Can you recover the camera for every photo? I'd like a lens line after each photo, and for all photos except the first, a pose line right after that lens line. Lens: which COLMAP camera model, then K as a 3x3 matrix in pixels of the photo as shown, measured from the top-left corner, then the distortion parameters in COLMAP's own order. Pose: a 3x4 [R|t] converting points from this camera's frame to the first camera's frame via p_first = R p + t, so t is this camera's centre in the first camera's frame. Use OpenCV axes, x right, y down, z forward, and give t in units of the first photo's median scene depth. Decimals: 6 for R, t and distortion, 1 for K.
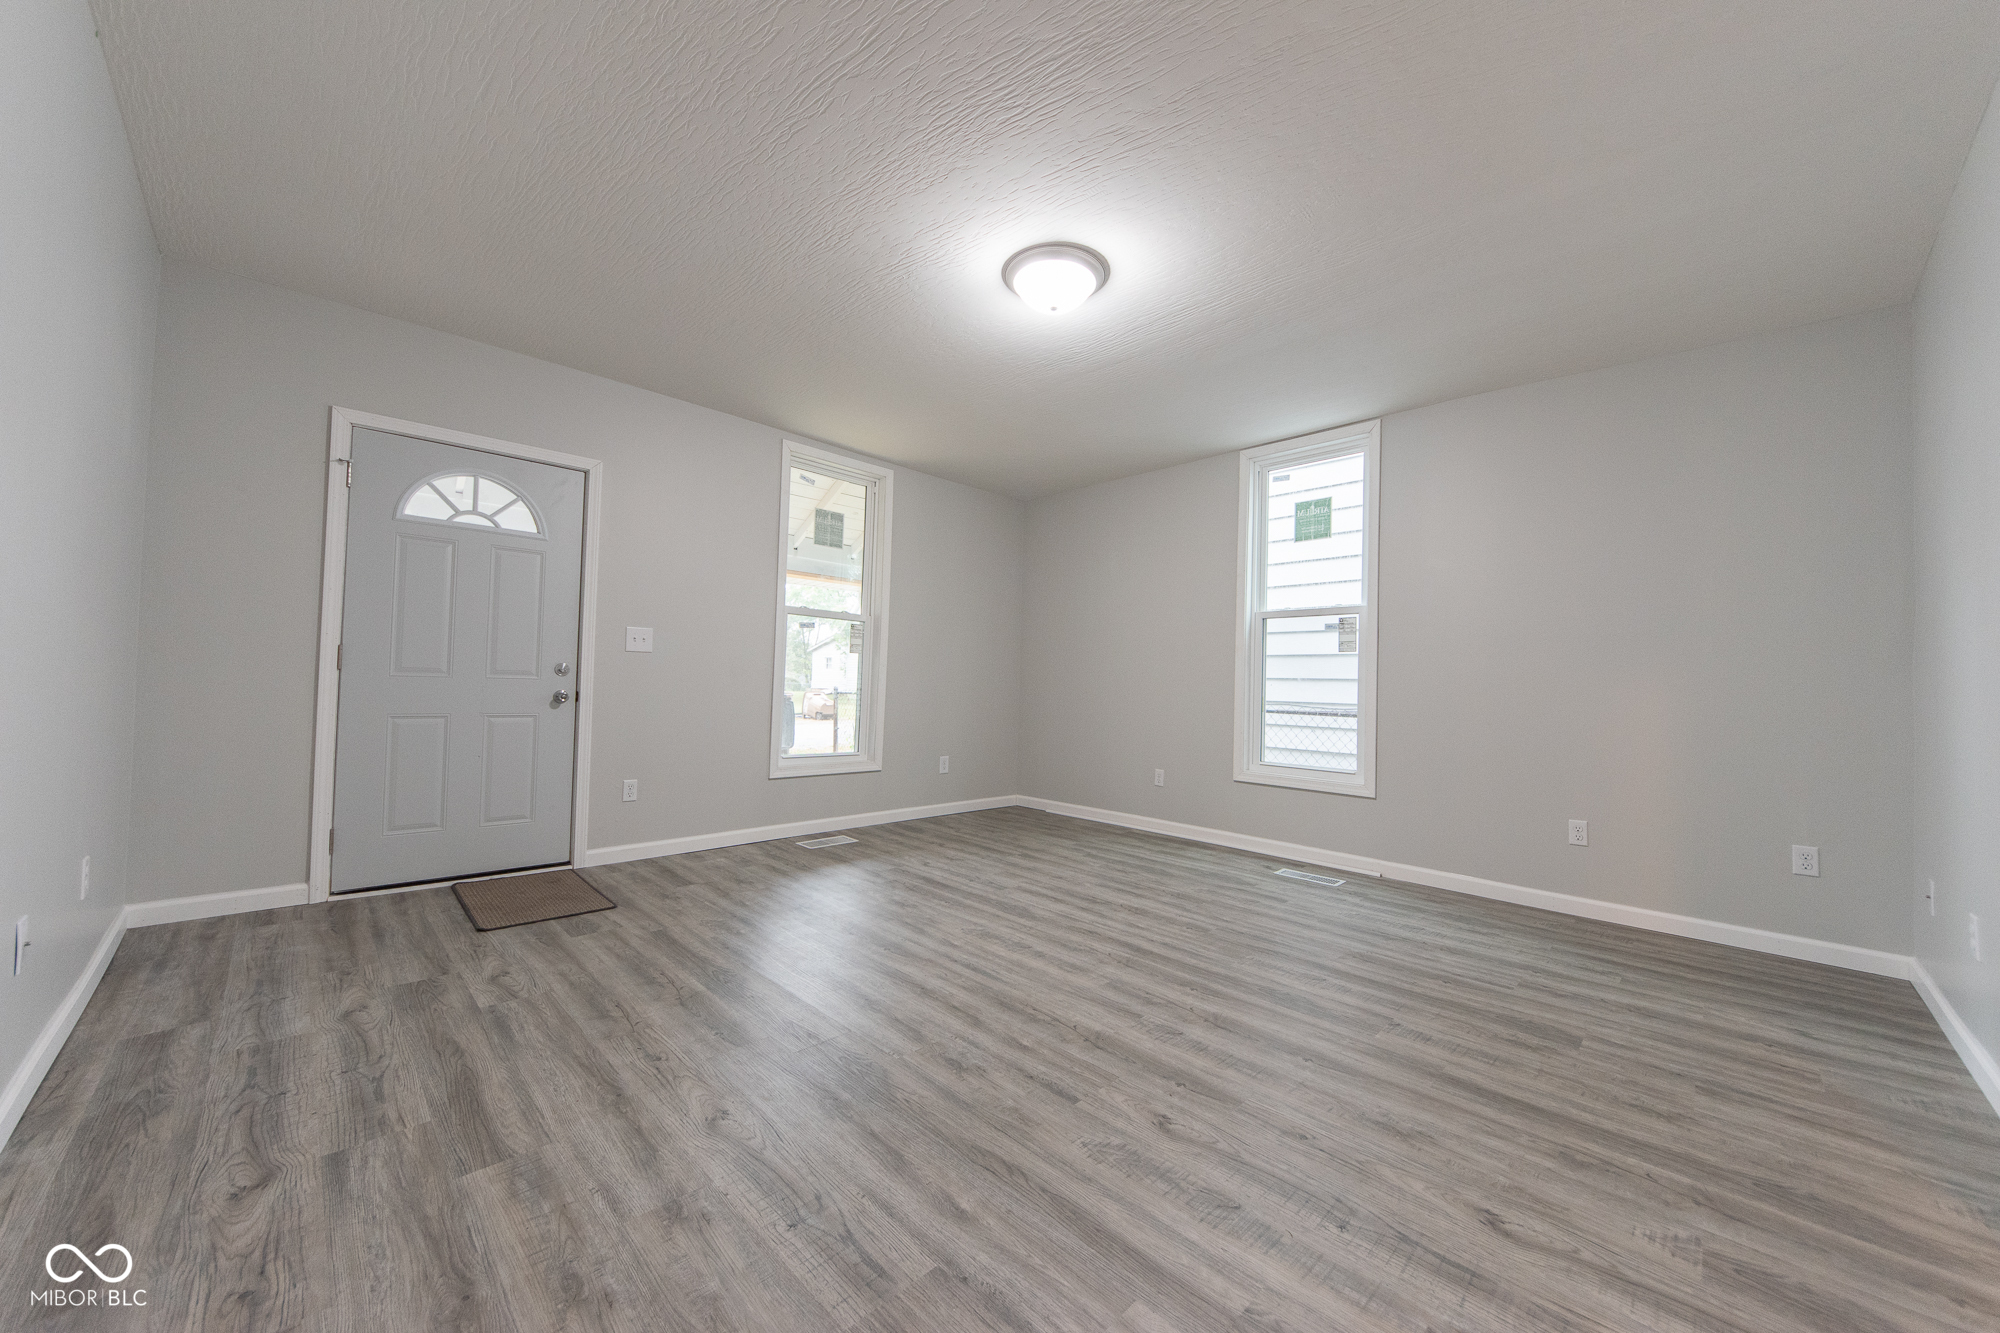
lens RADIAL K [[723.8, 0, 1011.6], [0, 723.8, 656.5], [0, 0, 1]] dist [-0.002110, -0.000172]
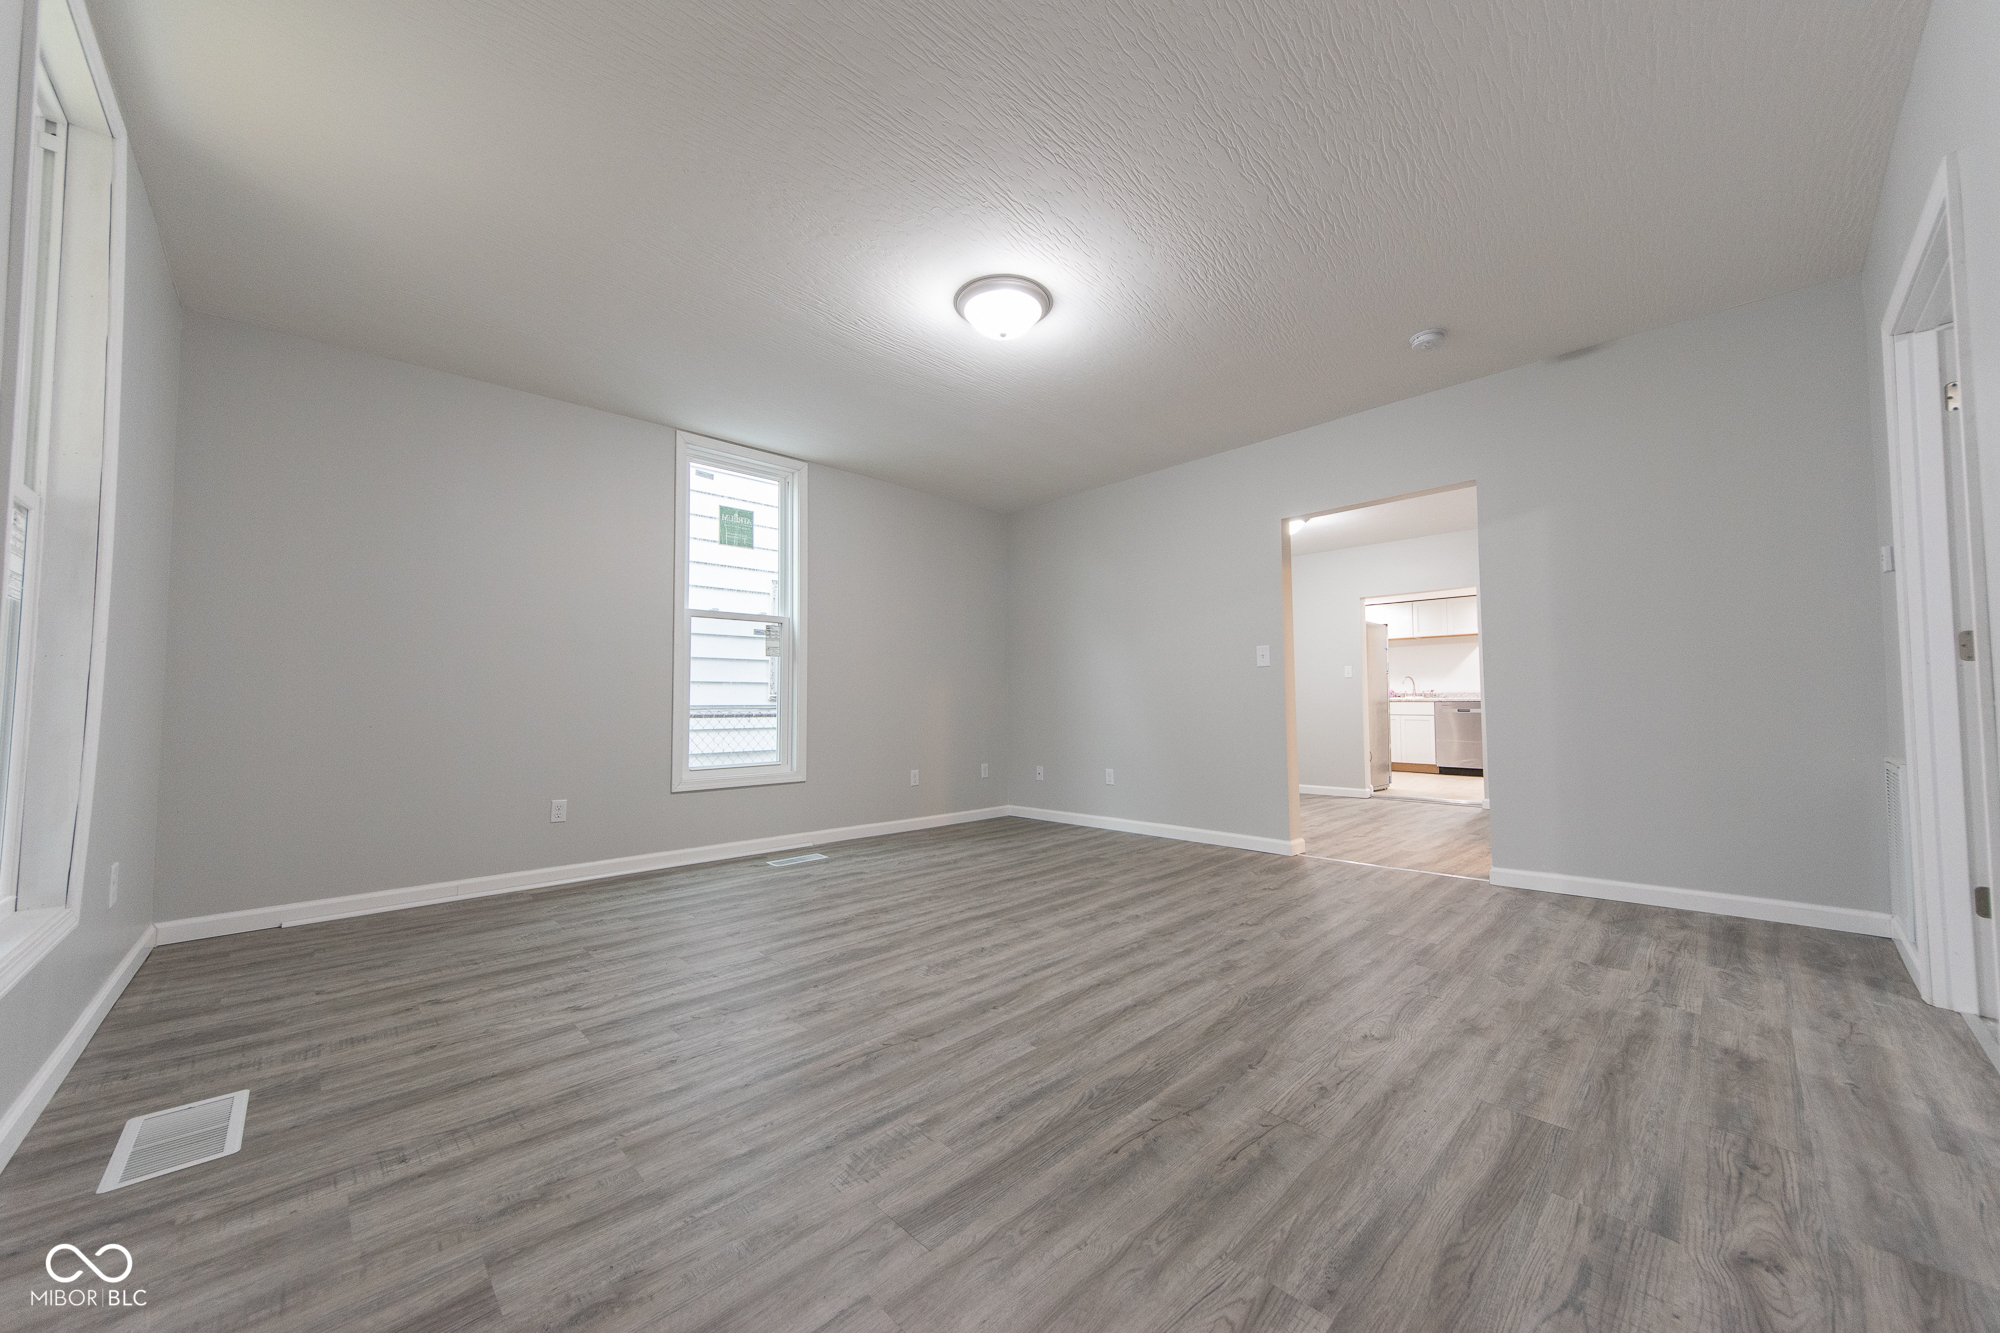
lens RADIAL K [[723.8, 0, 993.2], [0, 723.8, 683.6], [0, 0, 1]] dist [-0.002110, -0.000172]
pose [[0.019234, -0.001705, 0.999814, -0.959303], [-0.034076, 0.999416, 0.002360, 0.028984], [-0.999234, -0.034115, 0.019165, 0.954304]]
